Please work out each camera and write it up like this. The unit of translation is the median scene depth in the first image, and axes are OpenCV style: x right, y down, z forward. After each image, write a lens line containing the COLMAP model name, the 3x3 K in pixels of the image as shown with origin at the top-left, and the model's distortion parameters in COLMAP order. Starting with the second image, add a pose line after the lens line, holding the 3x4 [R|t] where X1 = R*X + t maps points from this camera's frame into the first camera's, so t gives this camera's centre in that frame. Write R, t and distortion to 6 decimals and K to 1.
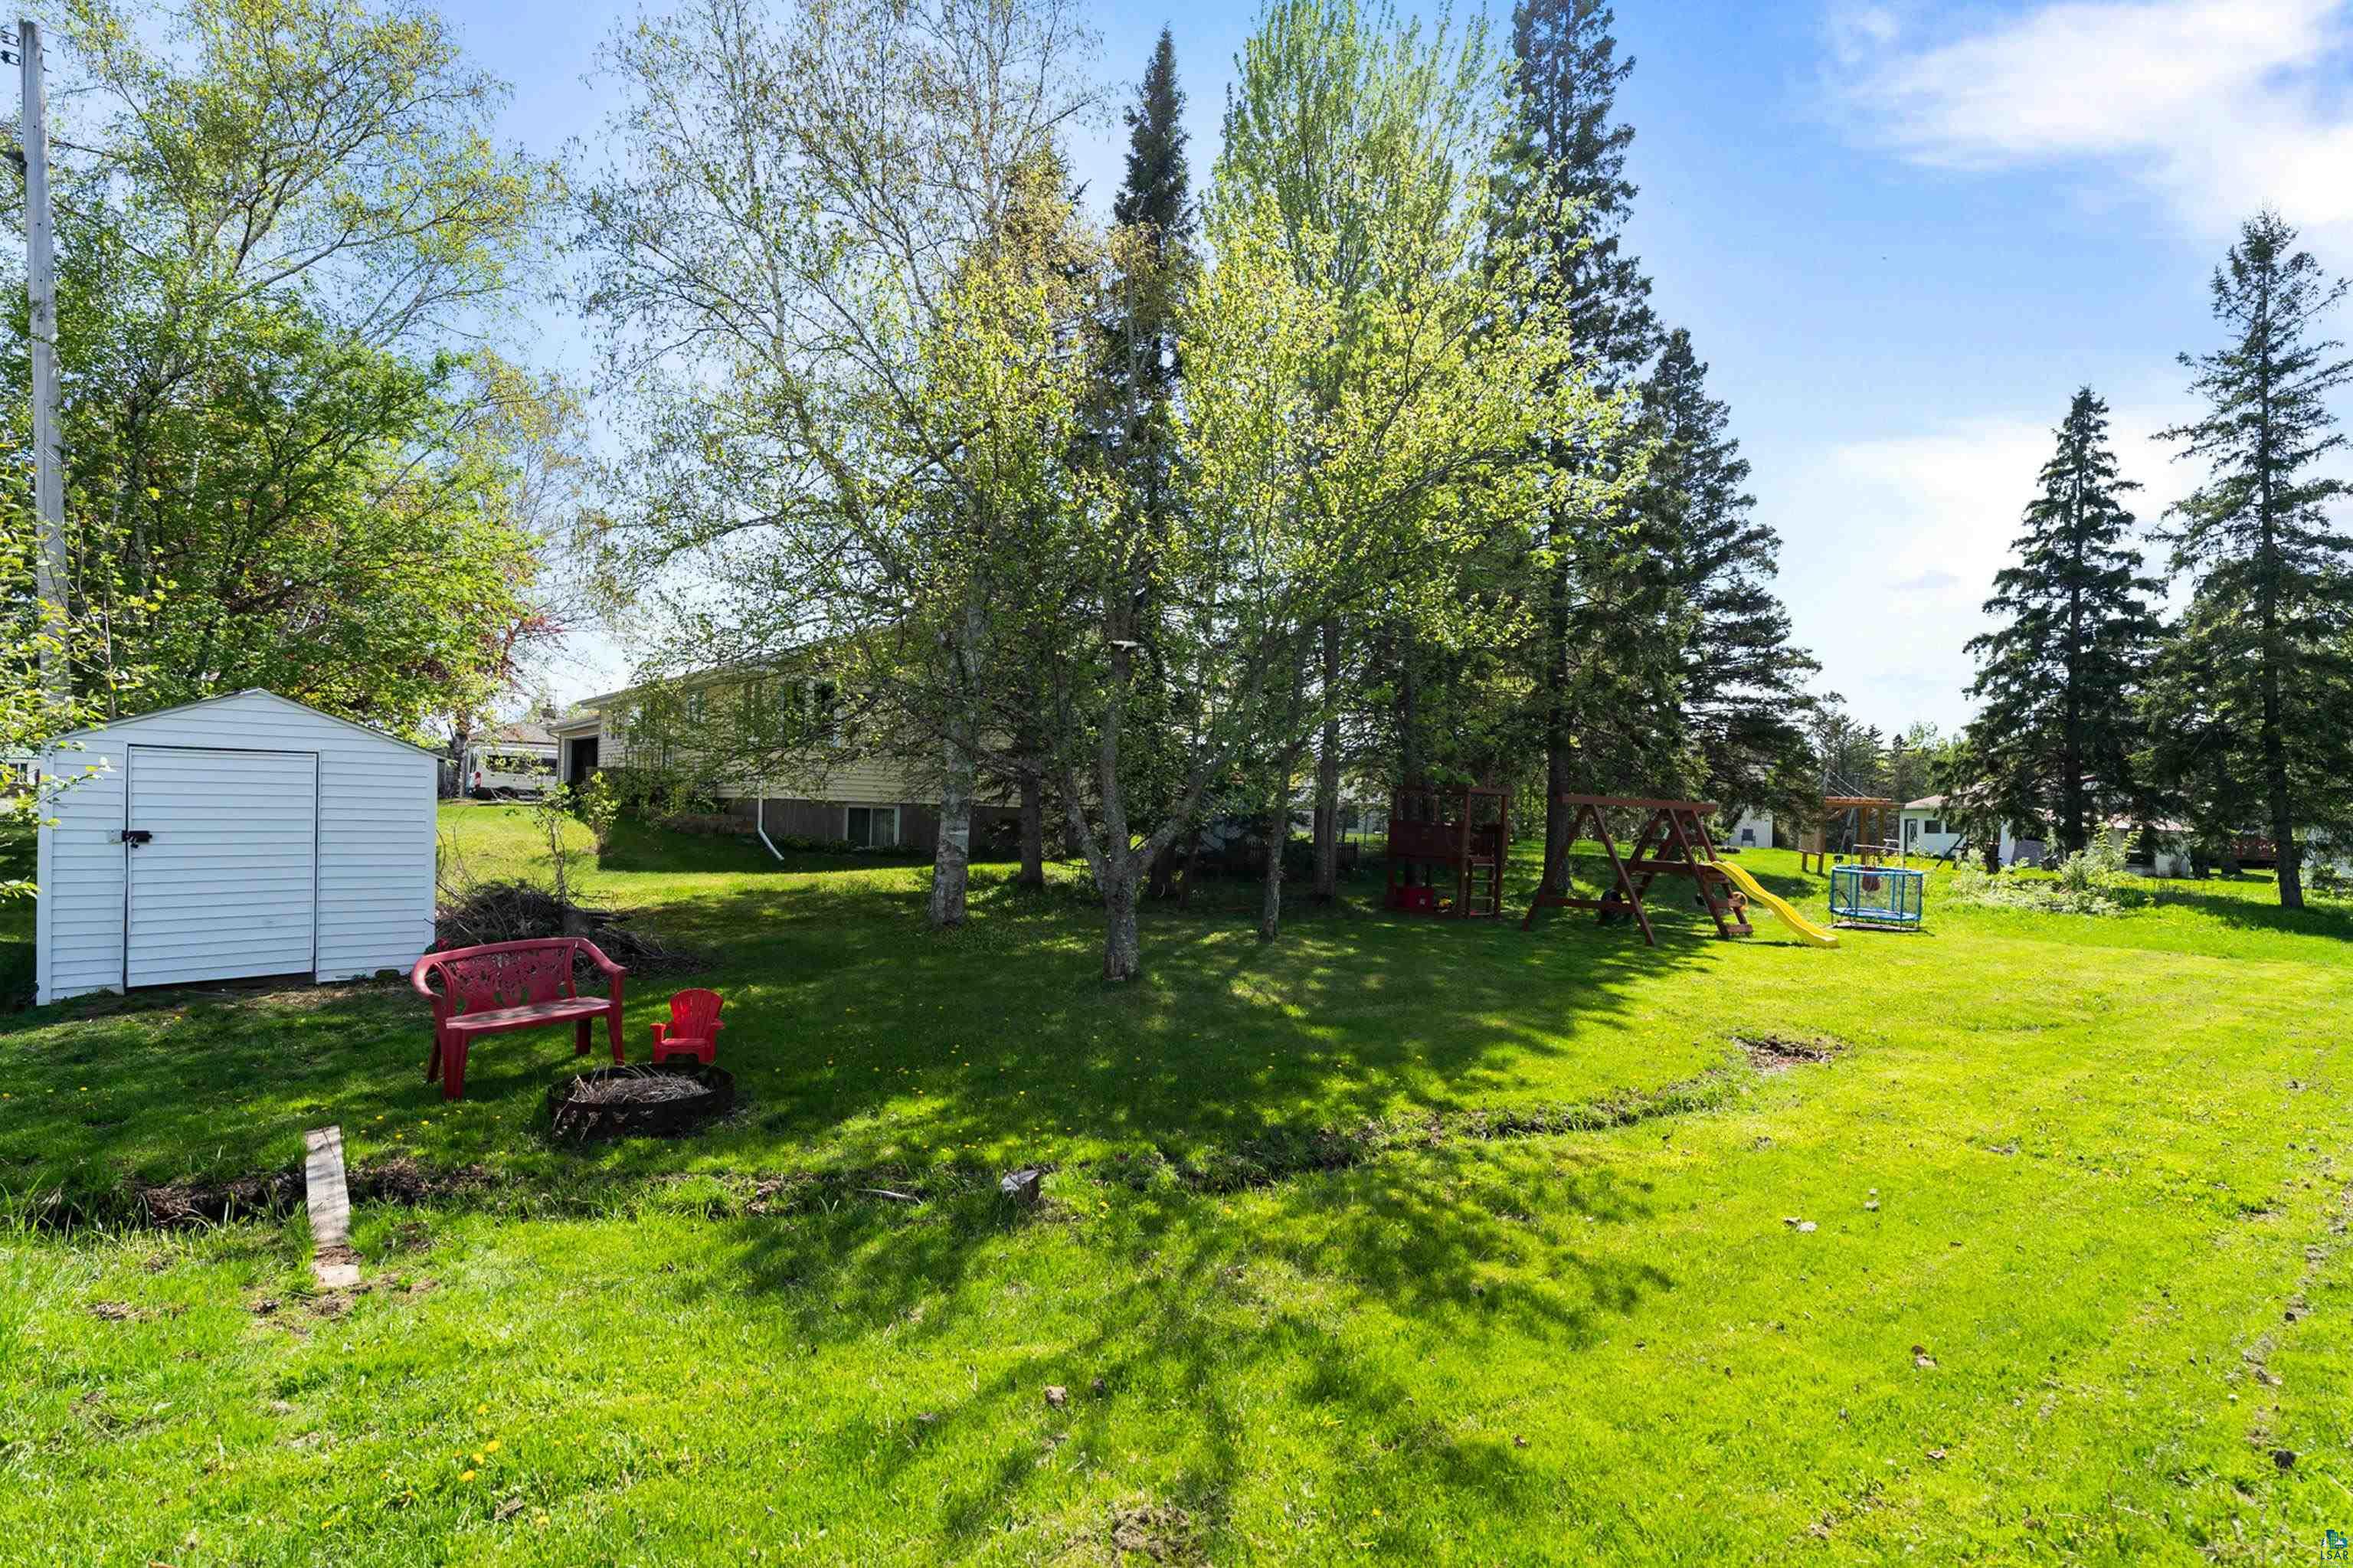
lens RADIAL K [[1070.7, 0, 1183.5], [0, 1070.7, 805.0], [0, 0, 1]] dist [0.008996, -0.000459]
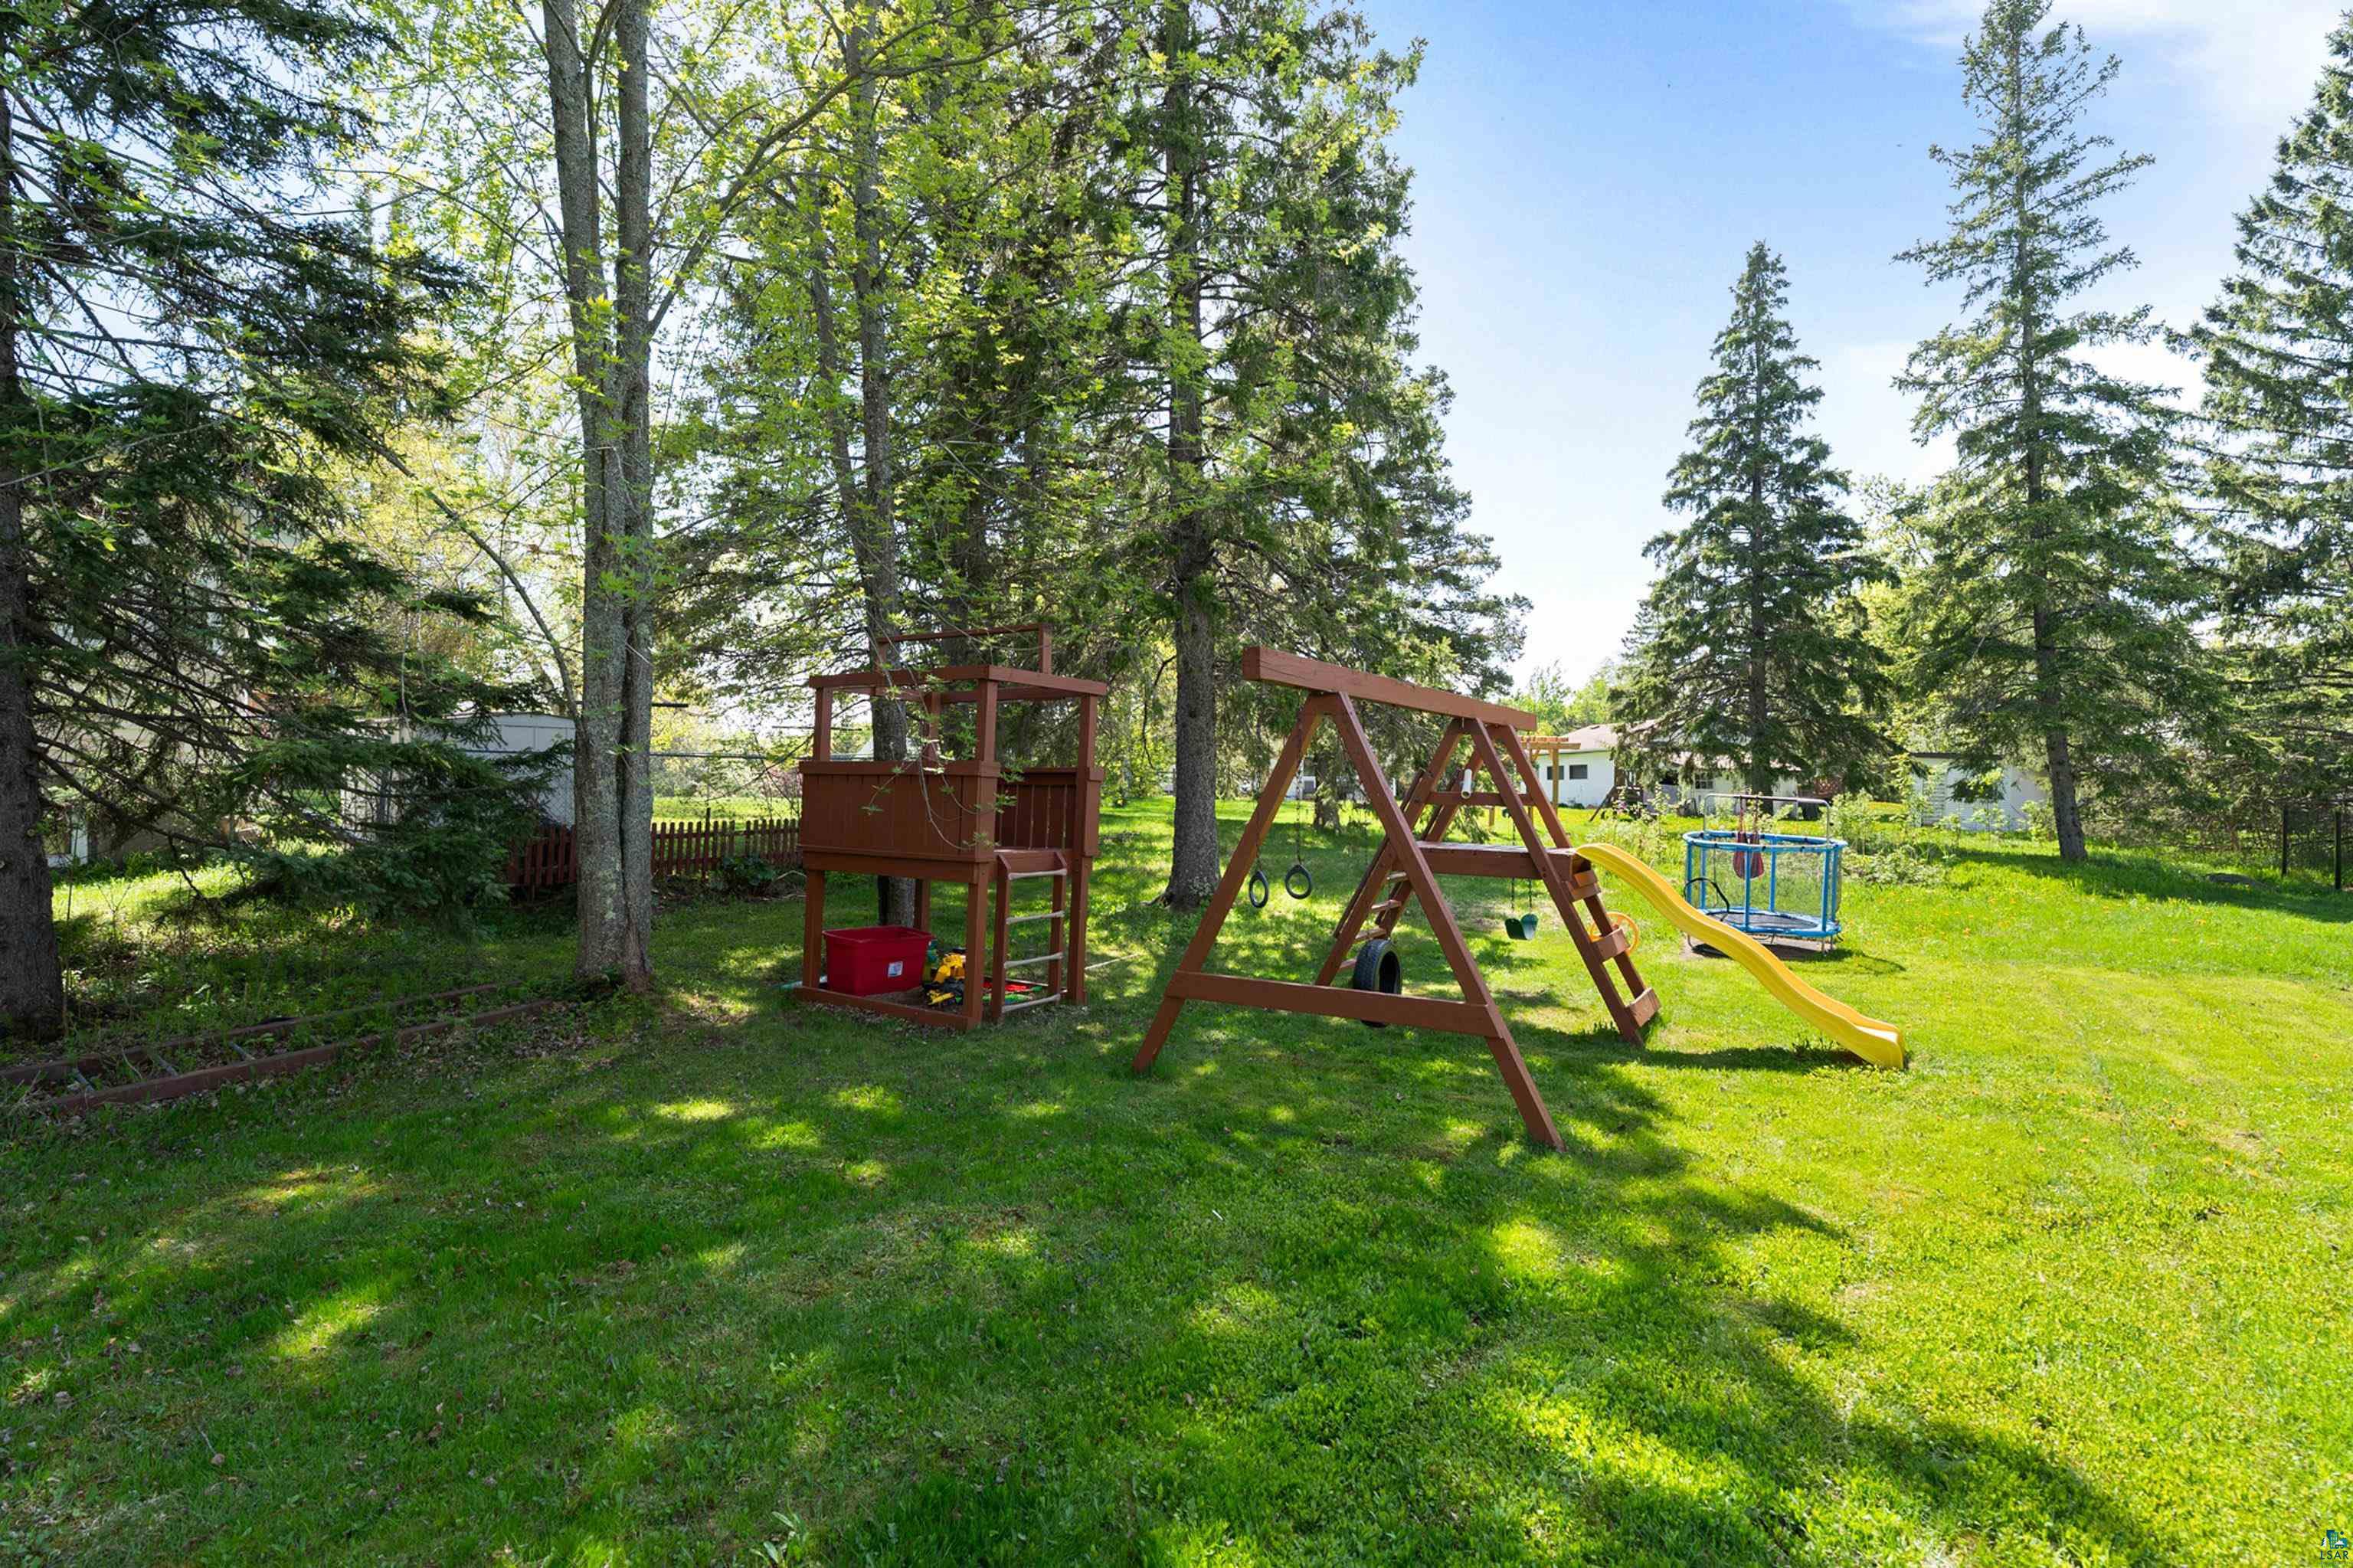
lens RADIAL K [[1070.7, 0, 1176.3], [0, 1070.7, 779.3], [0, 0, 1]] dist [0.008996, -0.000459]
pose [[0.940194, -0.021296, 0.339974, 0.117627], [0.018190, 0.999759, 0.012320, 0.011817], [-0.340155, -0.005399, 0.940354, 0.371678]]
